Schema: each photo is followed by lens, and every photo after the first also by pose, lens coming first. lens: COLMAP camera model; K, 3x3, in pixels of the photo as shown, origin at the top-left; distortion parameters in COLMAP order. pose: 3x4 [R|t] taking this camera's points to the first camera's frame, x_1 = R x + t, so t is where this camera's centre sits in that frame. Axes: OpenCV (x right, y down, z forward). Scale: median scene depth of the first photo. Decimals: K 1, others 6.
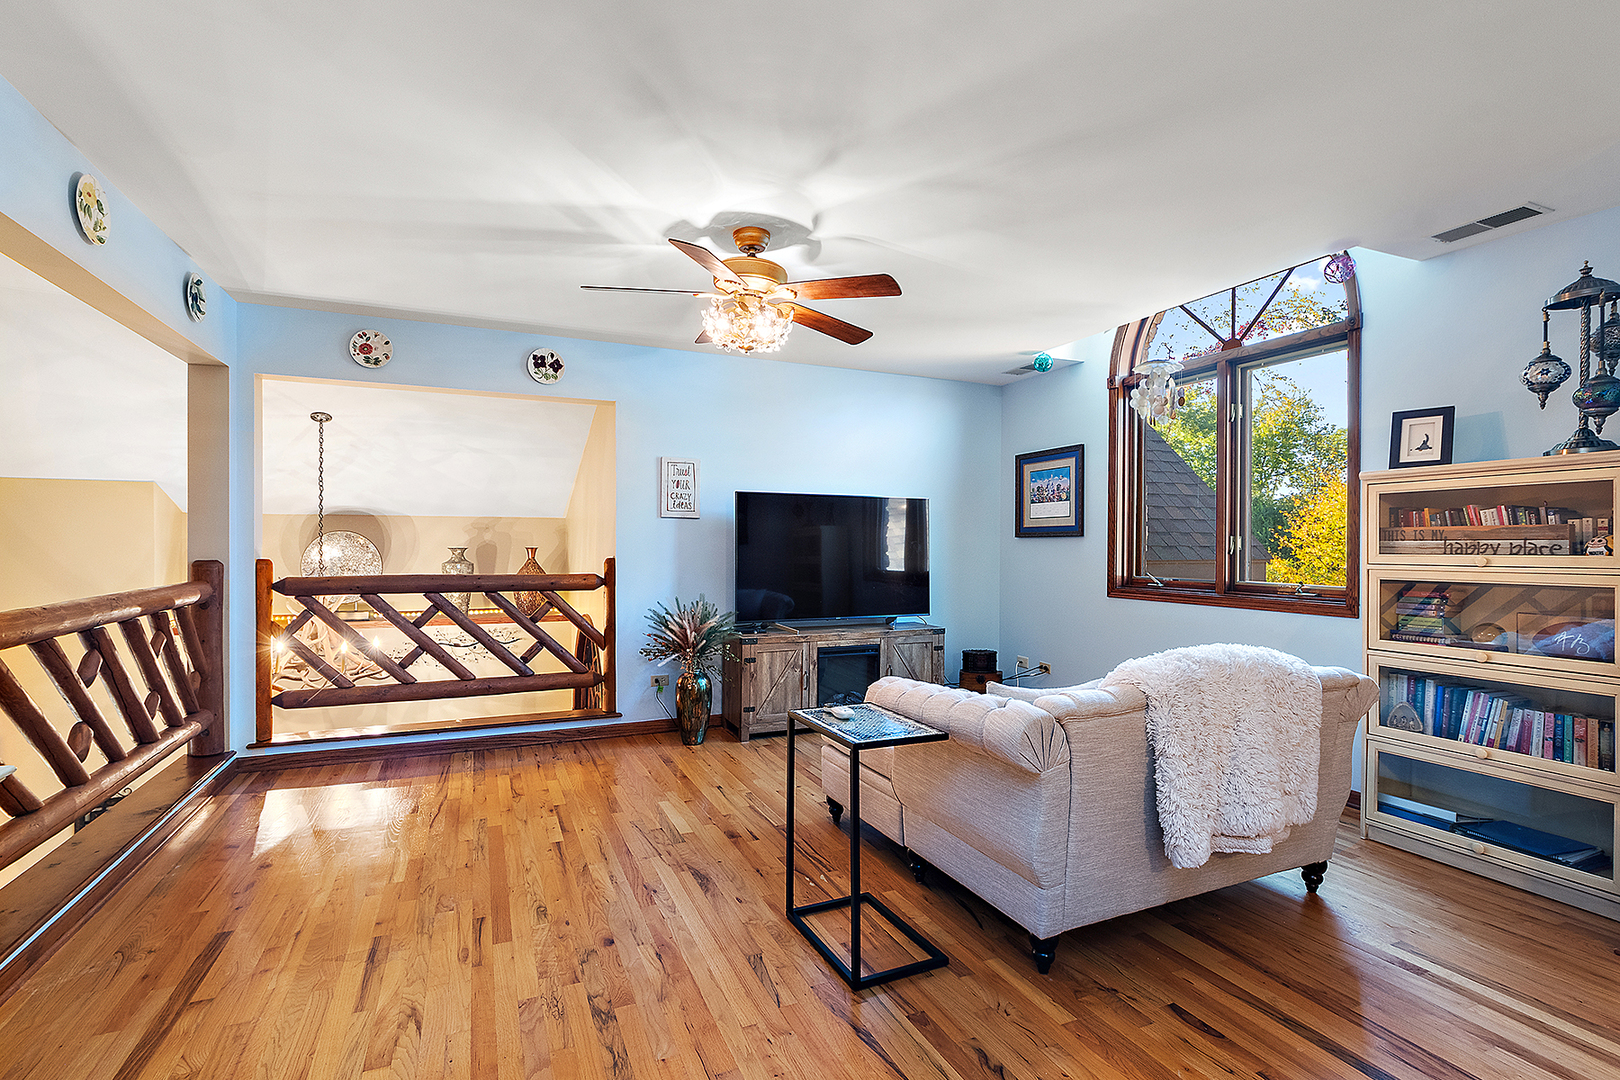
lens RADIAL K [[732.8, 0, 800.7], [0, 732.8, 548.6], [0, 0, 1]] dist [-0.000399, -0.001336]
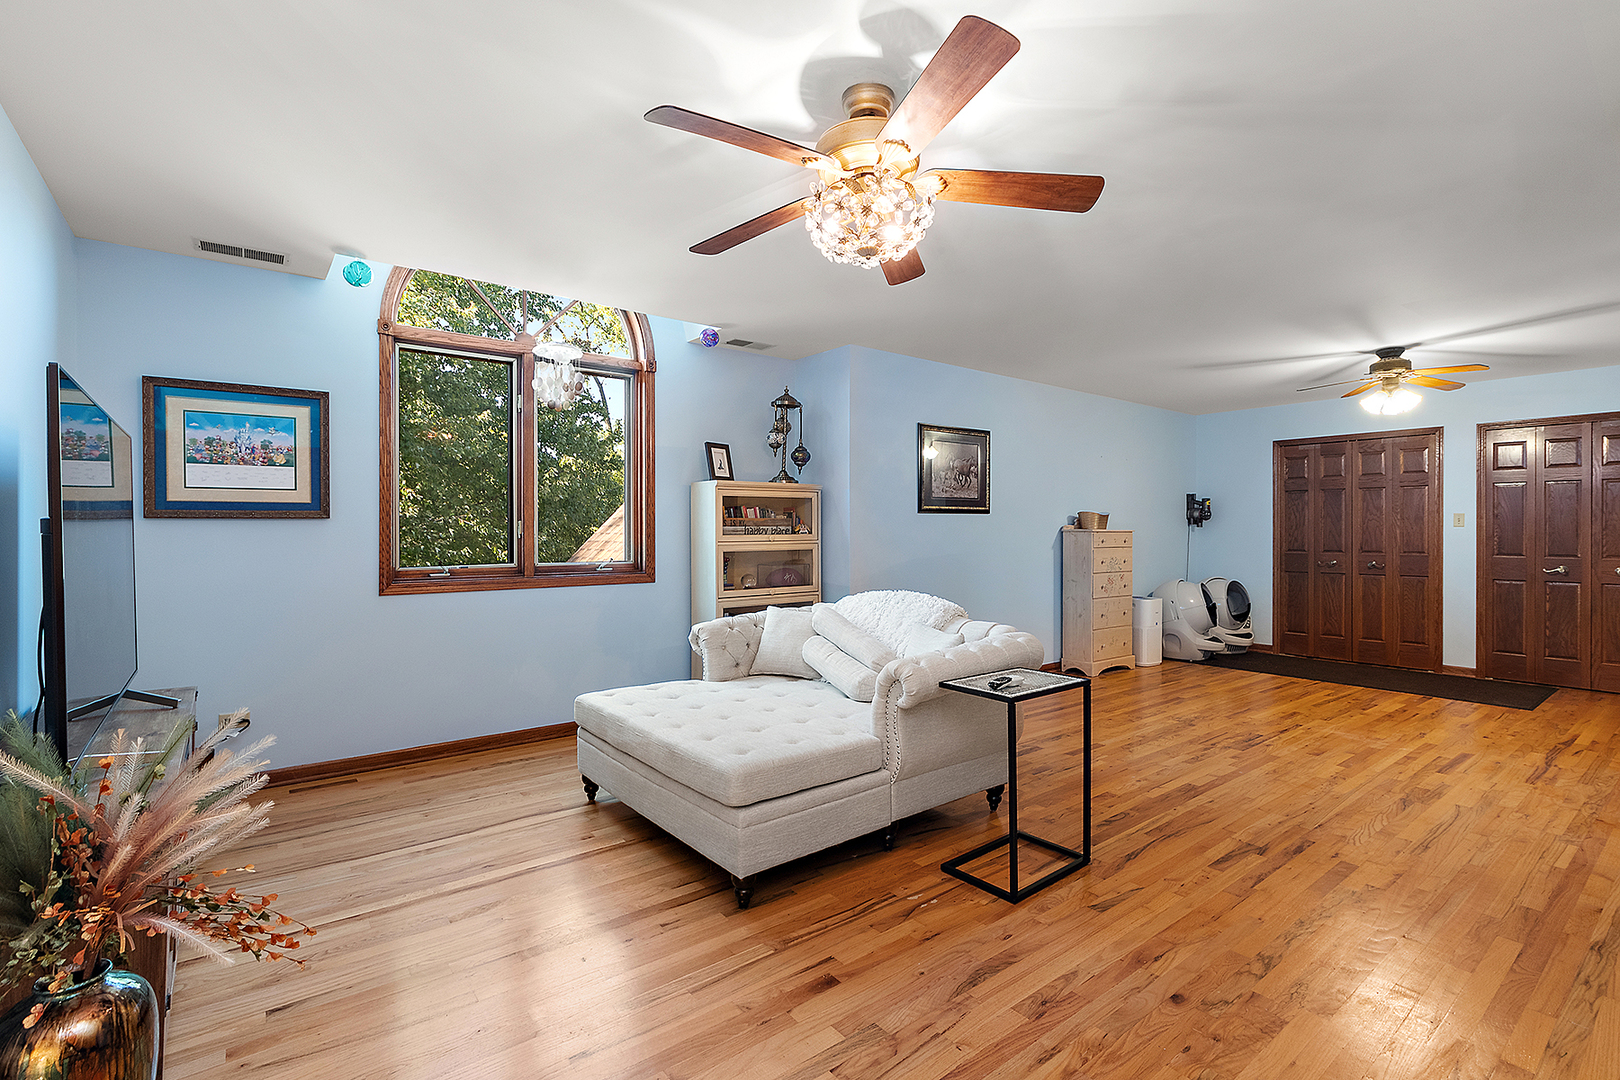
lens RADIAL K [[732.8, 0, 798.6], [0, 732.8, 531.5], [0, 0, 1]] dist [-0.000399, -0.001336]
pose [[-0.227058, -0.003822, 0.973874, -0.740606], [0.006703, 0.999962, 0.005487, -0.008301], [-0.973858, 0.007773, -0.227024, 1.213727]]
